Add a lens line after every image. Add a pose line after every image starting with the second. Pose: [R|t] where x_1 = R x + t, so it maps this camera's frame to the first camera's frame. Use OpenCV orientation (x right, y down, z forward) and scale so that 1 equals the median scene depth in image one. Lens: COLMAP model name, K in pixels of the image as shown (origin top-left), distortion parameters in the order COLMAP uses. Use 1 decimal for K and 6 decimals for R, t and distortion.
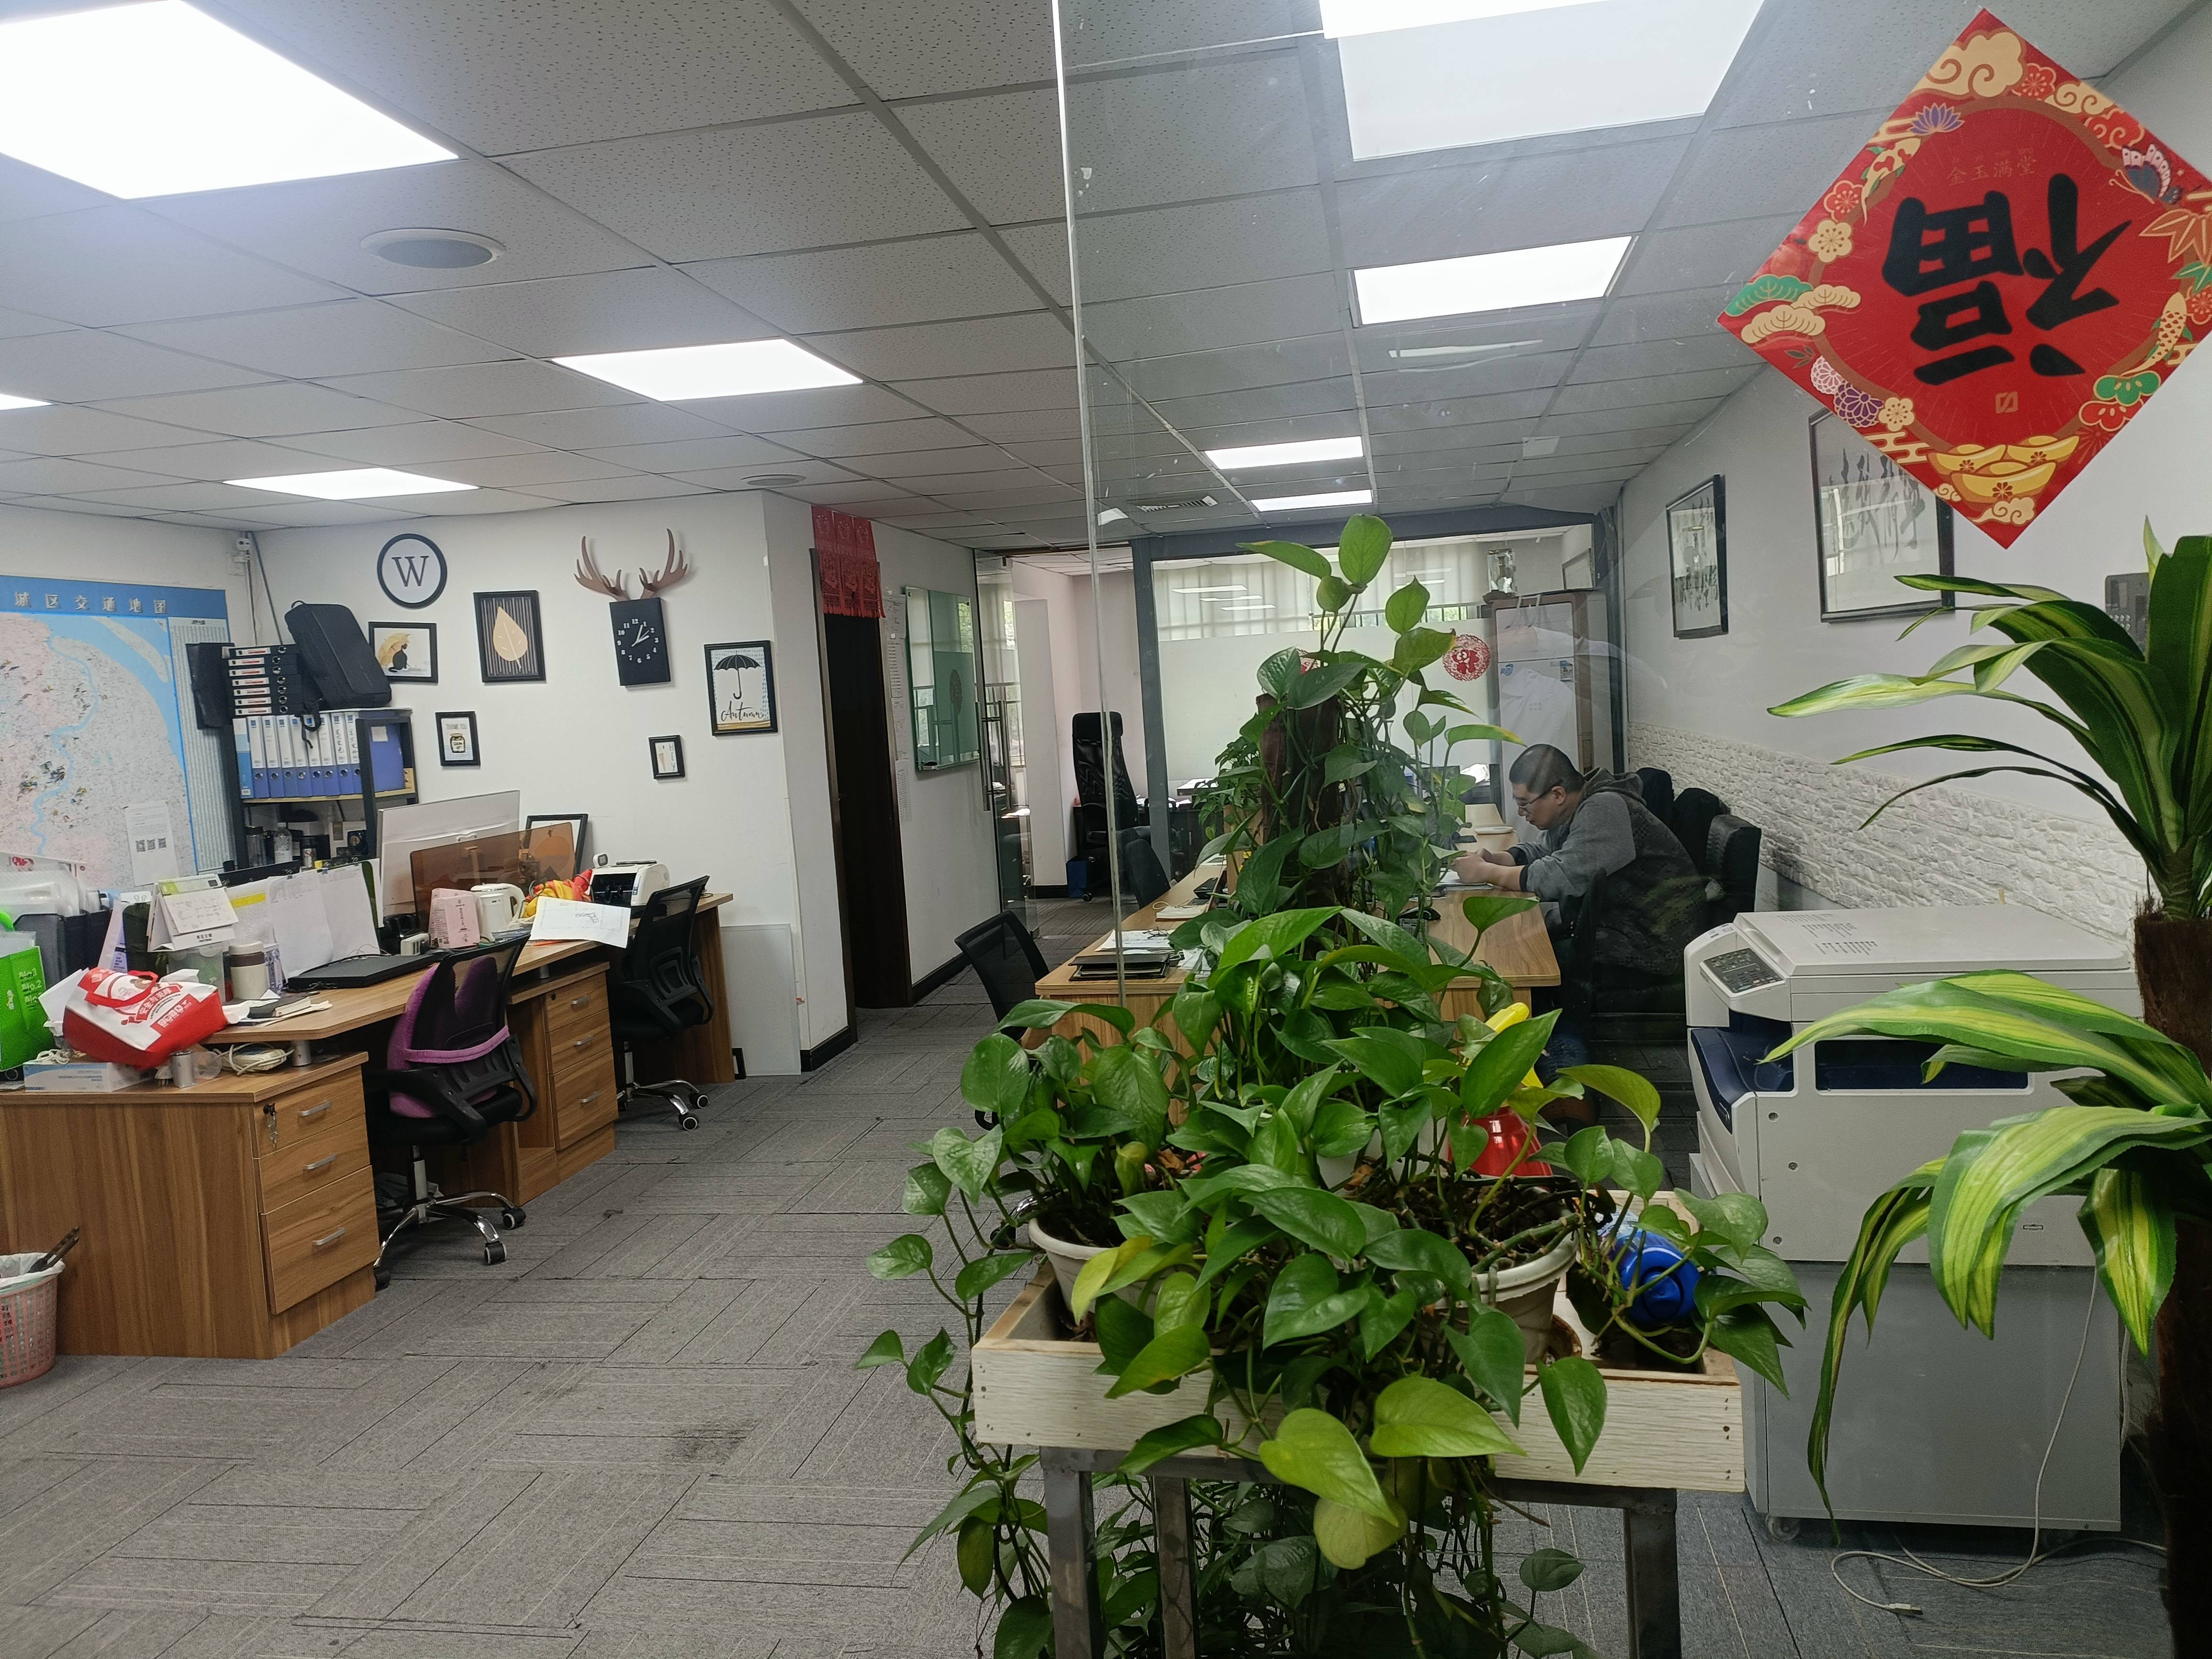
lens RADIAL K [[1573.0, 0, 1100.3], [0, 1573.0, 835.8], [0, 0, 1]] dist [0.053011, -0.070323]
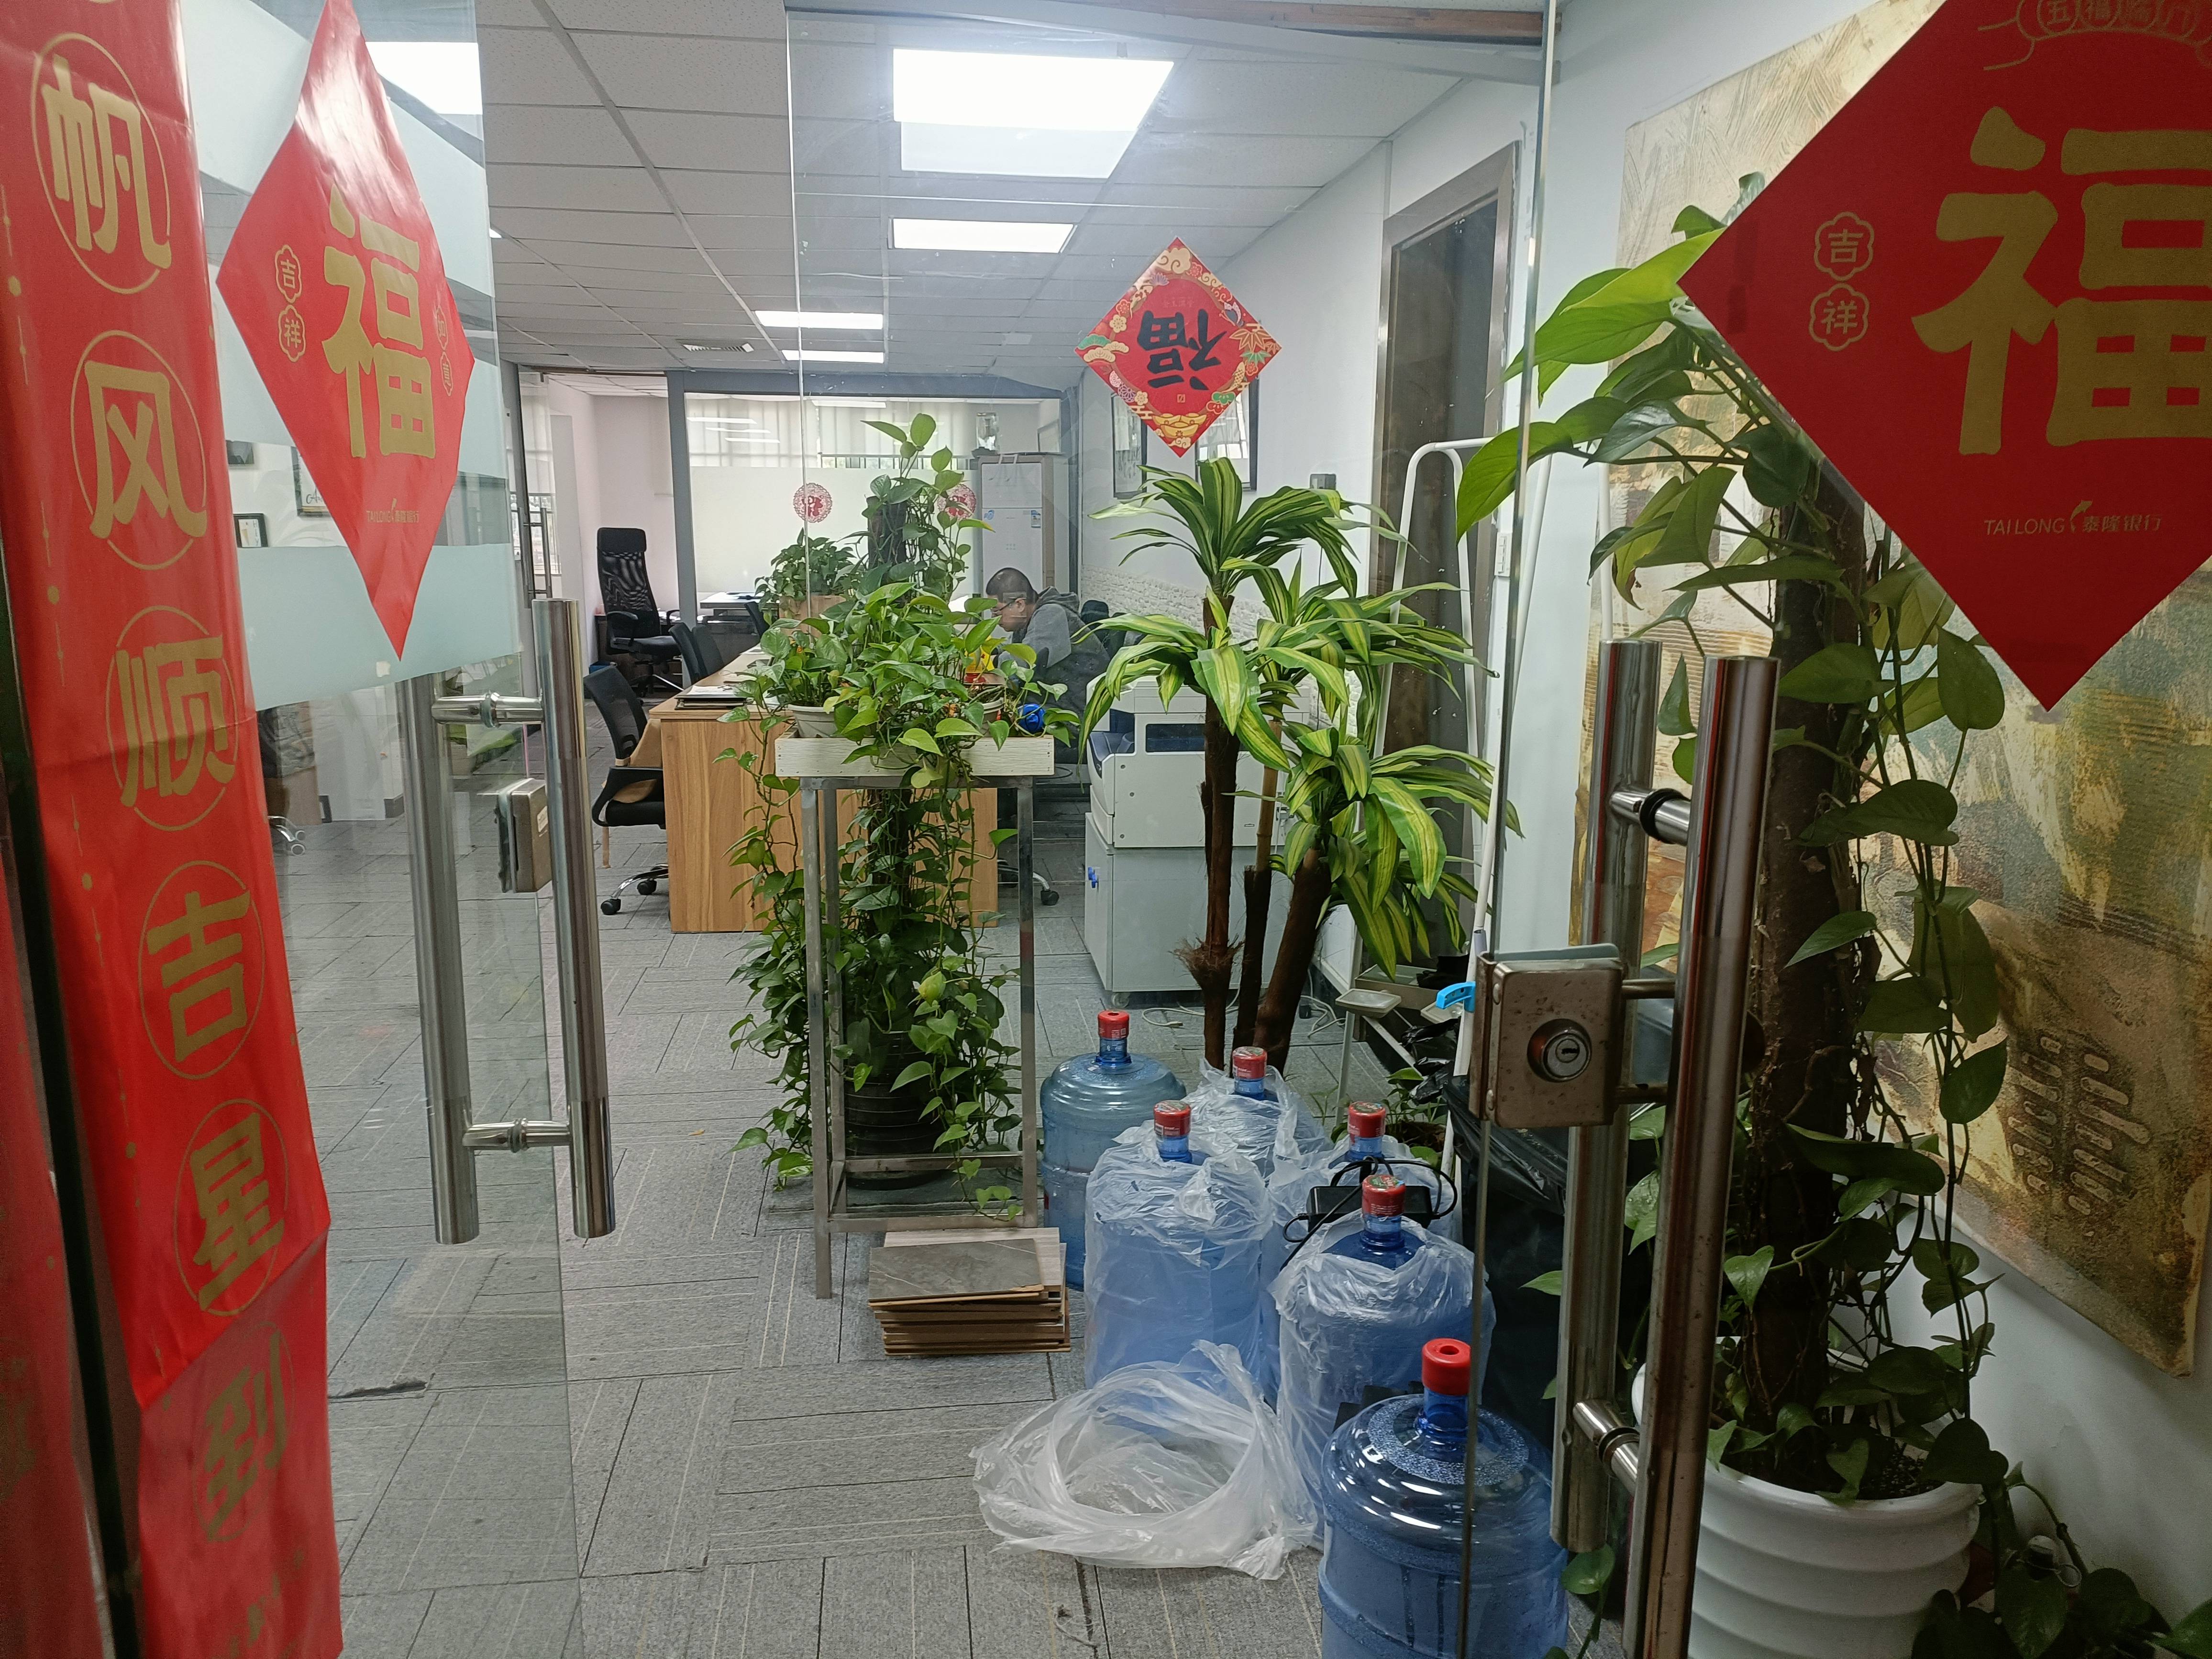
lens RADIAL K [[1573.0, 0, 1100.3], [0, 1573.0, 835.8], [0, 0, 1]] dist [0.053011, -0.070323]
pose [[0.946918, 0.008419, 0.321365, -0.074703], [-0.039436, 0.995149, 0.090132, 0.042061], [-0.319047, -0.098021, 0.942656, -0.296555]]
